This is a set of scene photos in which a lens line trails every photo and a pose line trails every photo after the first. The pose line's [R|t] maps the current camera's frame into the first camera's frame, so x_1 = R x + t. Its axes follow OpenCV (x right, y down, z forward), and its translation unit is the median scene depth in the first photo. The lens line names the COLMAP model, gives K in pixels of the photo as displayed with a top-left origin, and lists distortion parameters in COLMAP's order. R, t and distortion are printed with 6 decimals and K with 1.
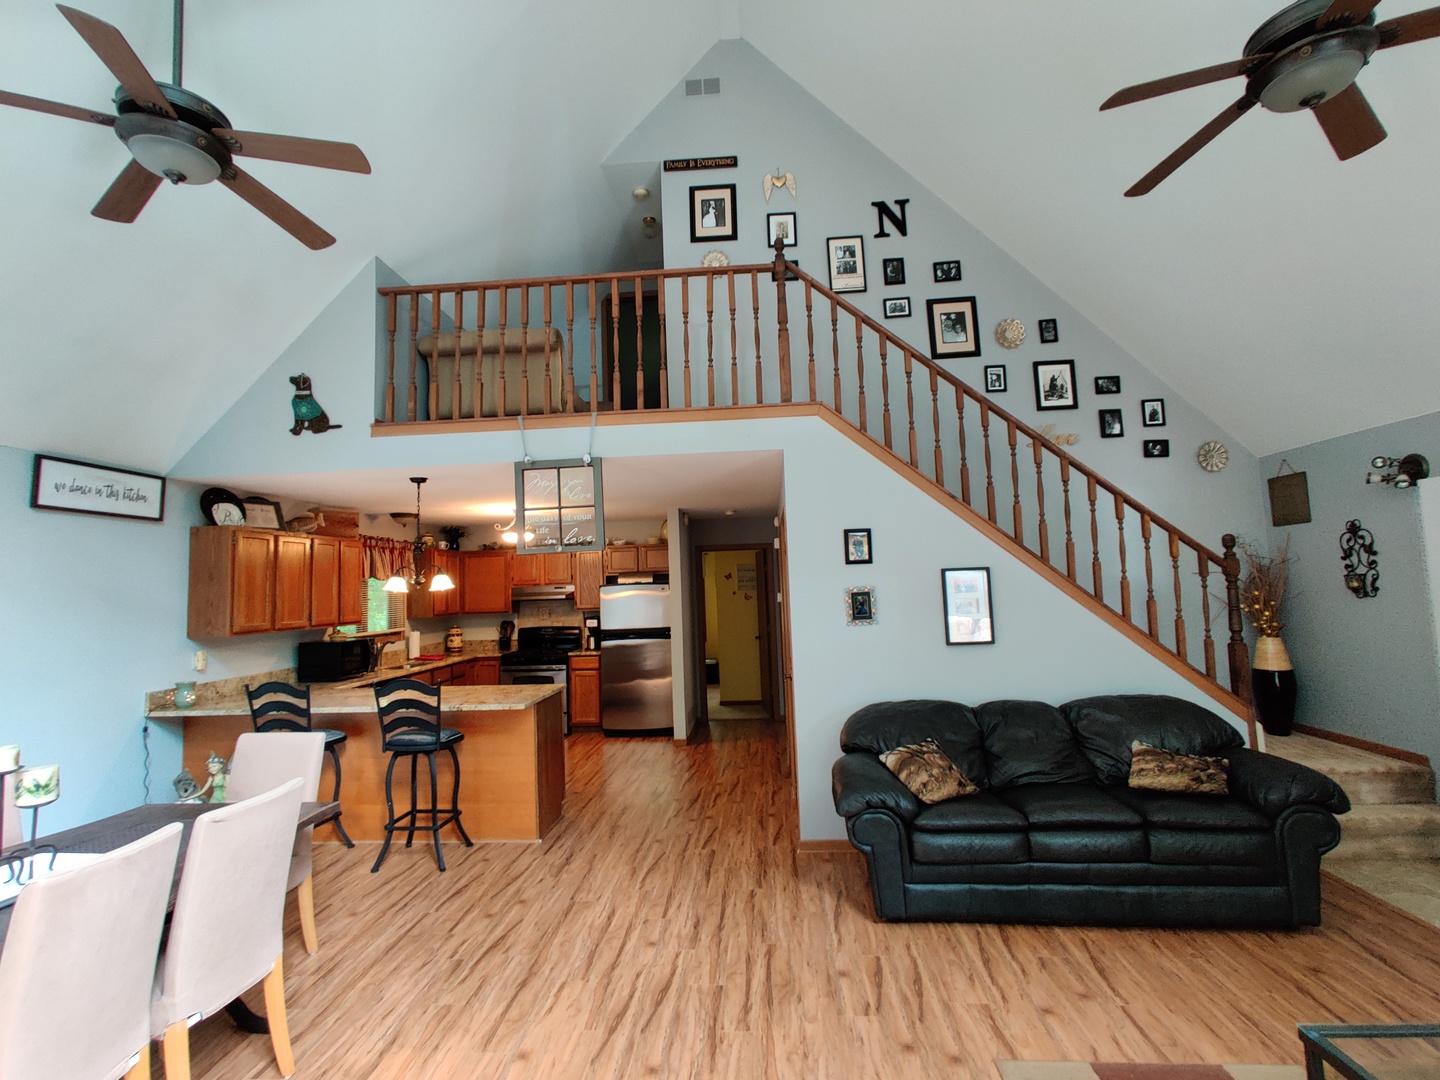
lens RADIAL K [[713.6, 0, 715.1], [0, 713.6, 523.7], [0, 0, 1]] dist [-0.029690, 0.031802]
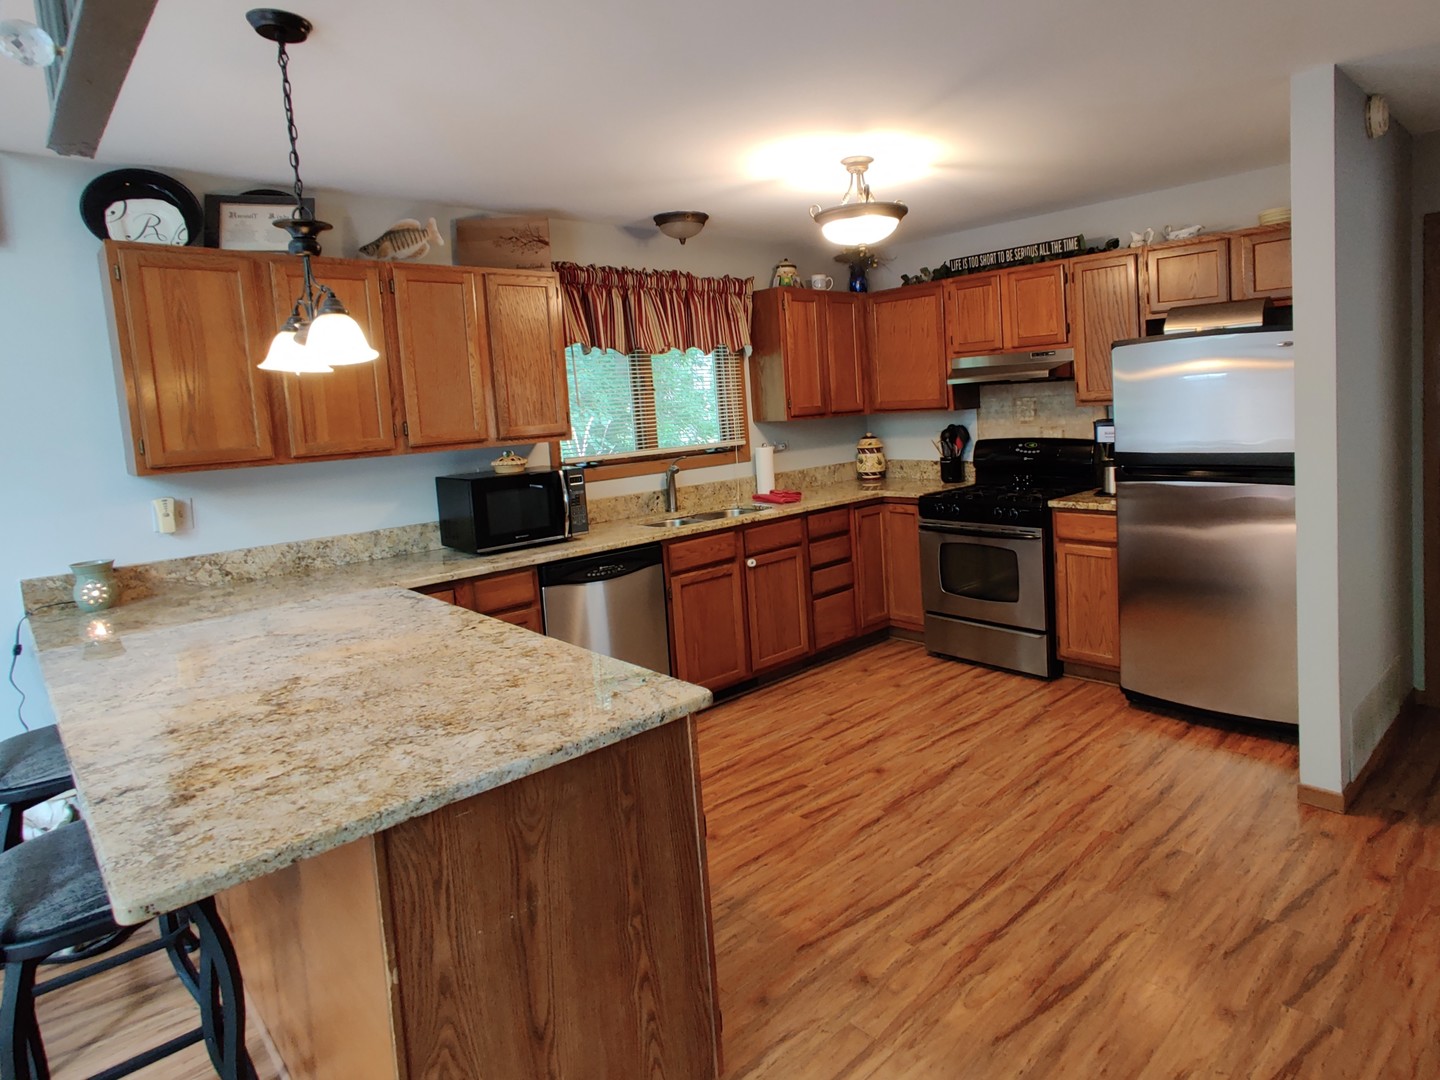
lens RADIAL K [[924.5, 0, 720.5], [0, 924.5, 470.2], [0, 0, 1]] dist [0.006139, 0.002533]
pose [[0.753795, 0.040980, -0.655831, 0.015389], [0.091206, 0.981868, 0.166182, 0.049115], [0.650750, -0.185082, 0.736390, 0.452493]]
